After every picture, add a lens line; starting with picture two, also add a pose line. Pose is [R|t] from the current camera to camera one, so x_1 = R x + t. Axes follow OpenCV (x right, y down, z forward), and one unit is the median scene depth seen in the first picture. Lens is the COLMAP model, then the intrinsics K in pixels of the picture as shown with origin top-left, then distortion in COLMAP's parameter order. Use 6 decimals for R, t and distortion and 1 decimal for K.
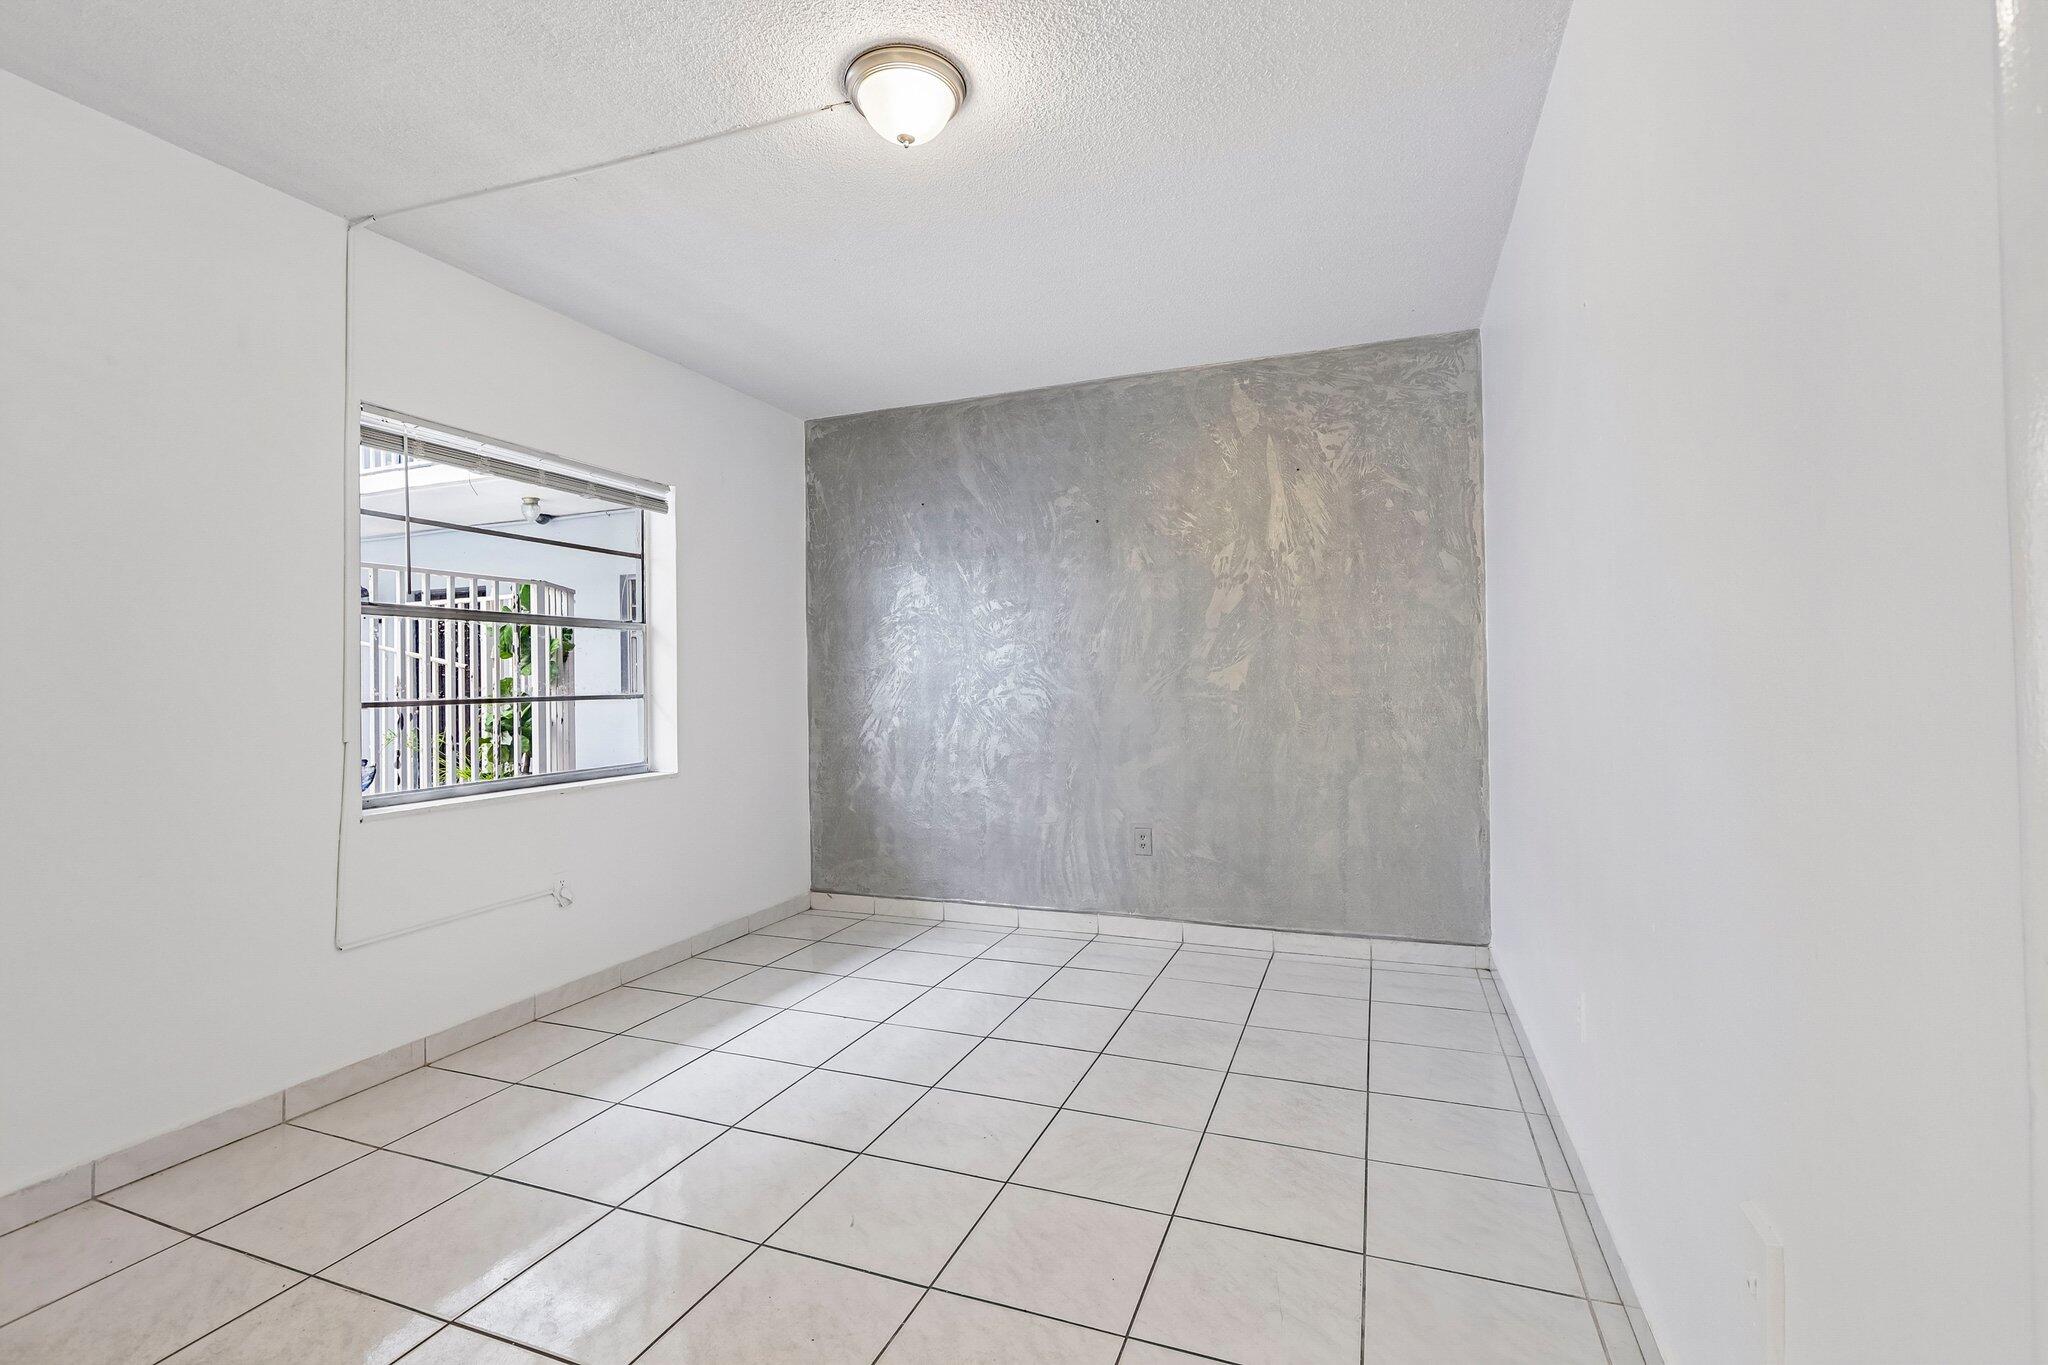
lens RADIAL K [[914.3, 0, 1022.8], [0, 914.3, 680.3], [0, 0, 1]] dist [0.002949, 0.000357]
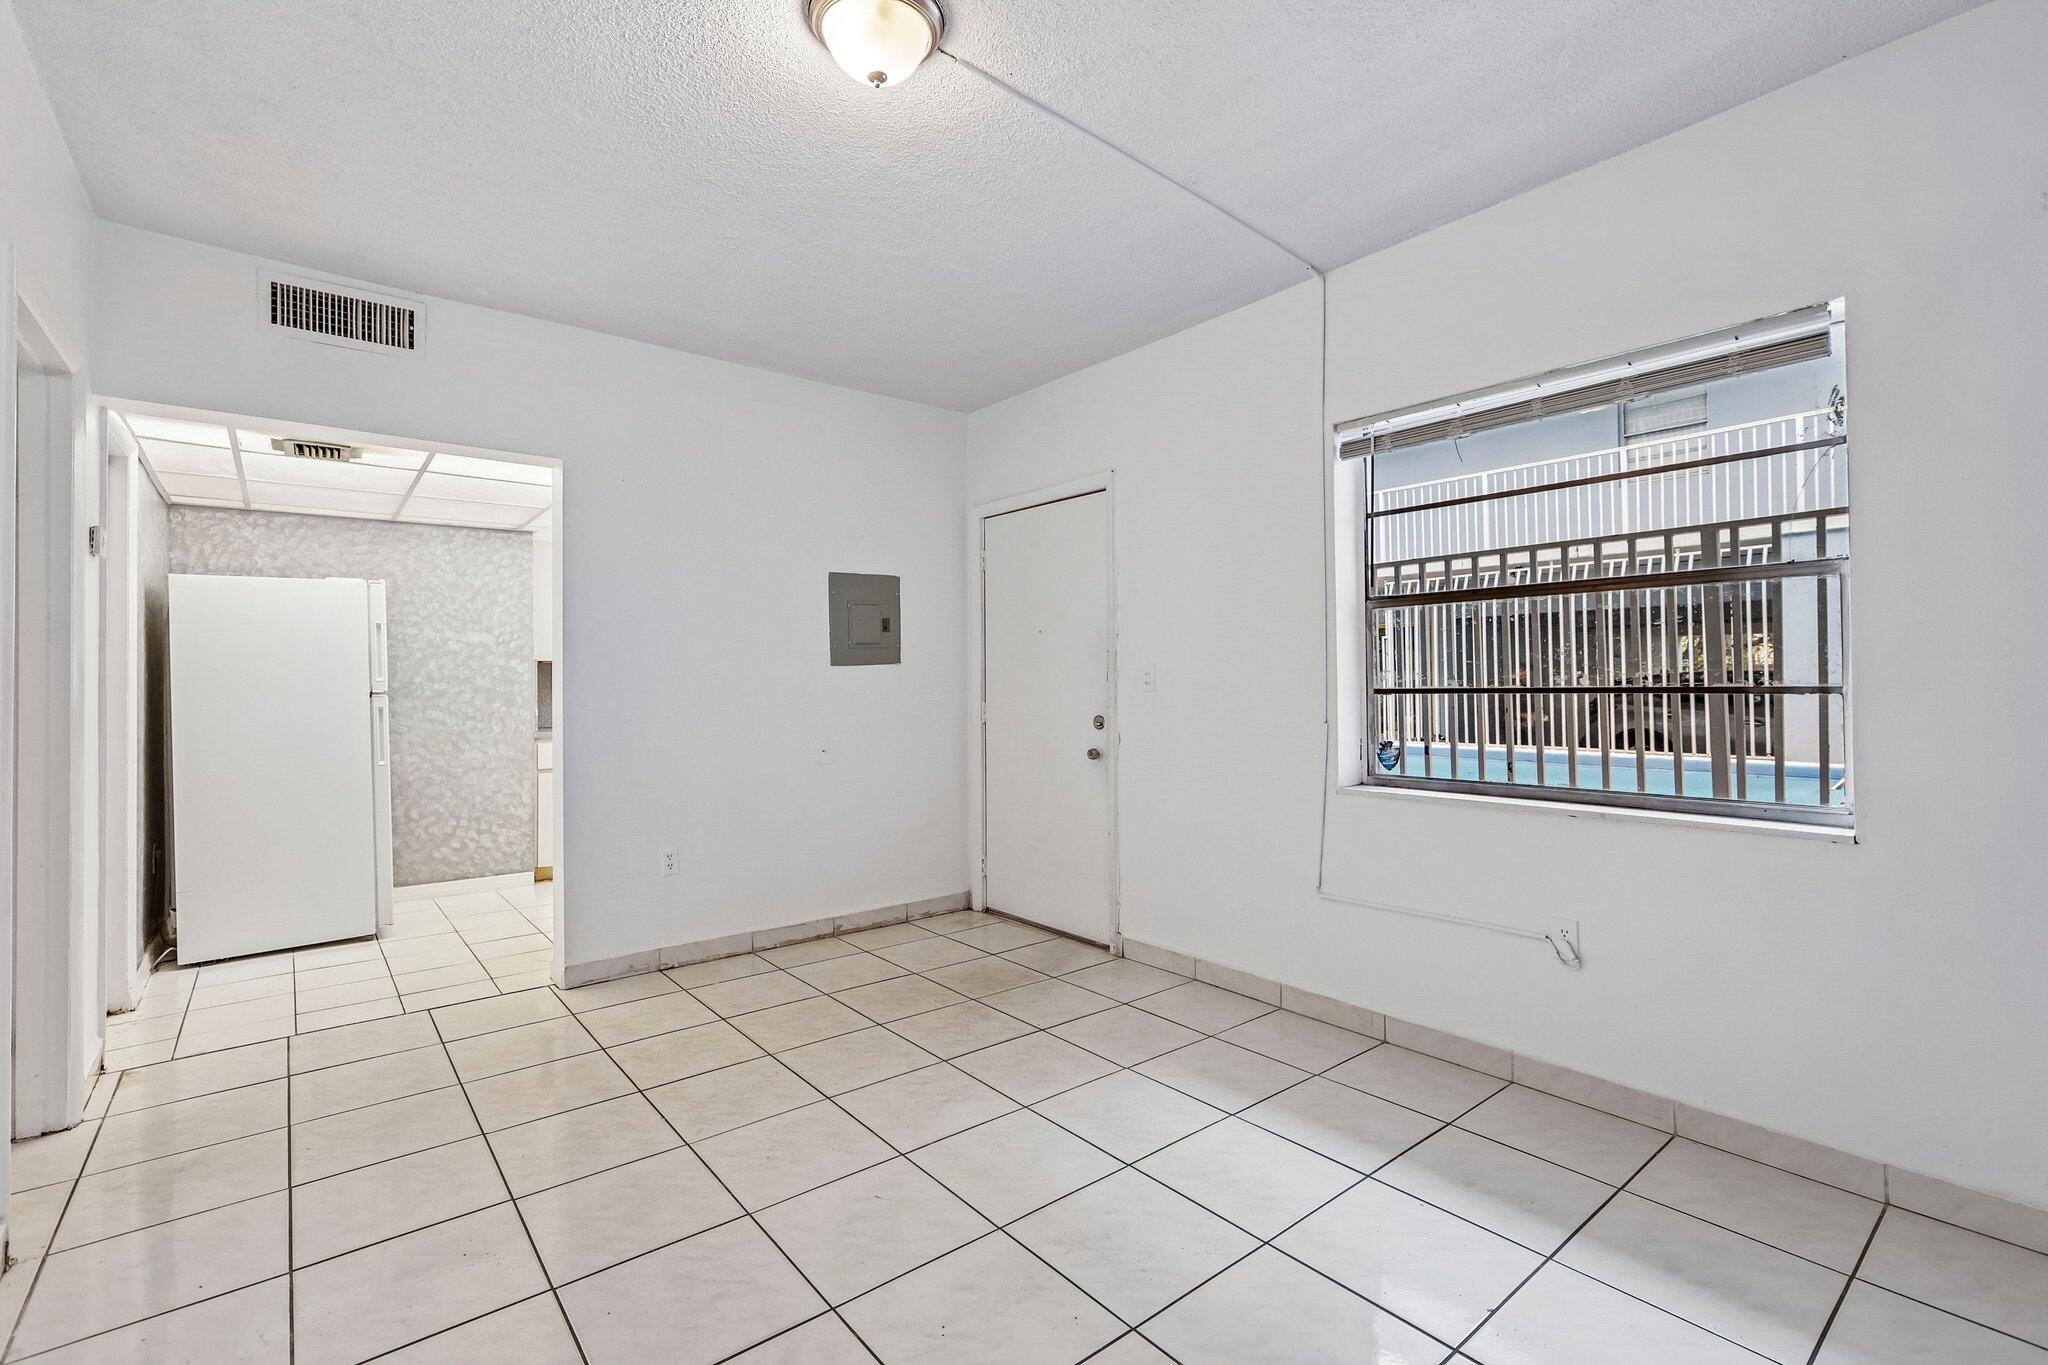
lens RADIAL K [[914.3, 0, 1018.6], [0, 914.3, 678.0], [0, 0, 1]] dist [0.002949, 0.000357]
pose [[-0.498295, 0.011492, -0.866931, 0.418924], [0.014371, 0.999884, 0.004994, -0.000070], [0.866888, -0.009970, -0.498402, 1.104315]]
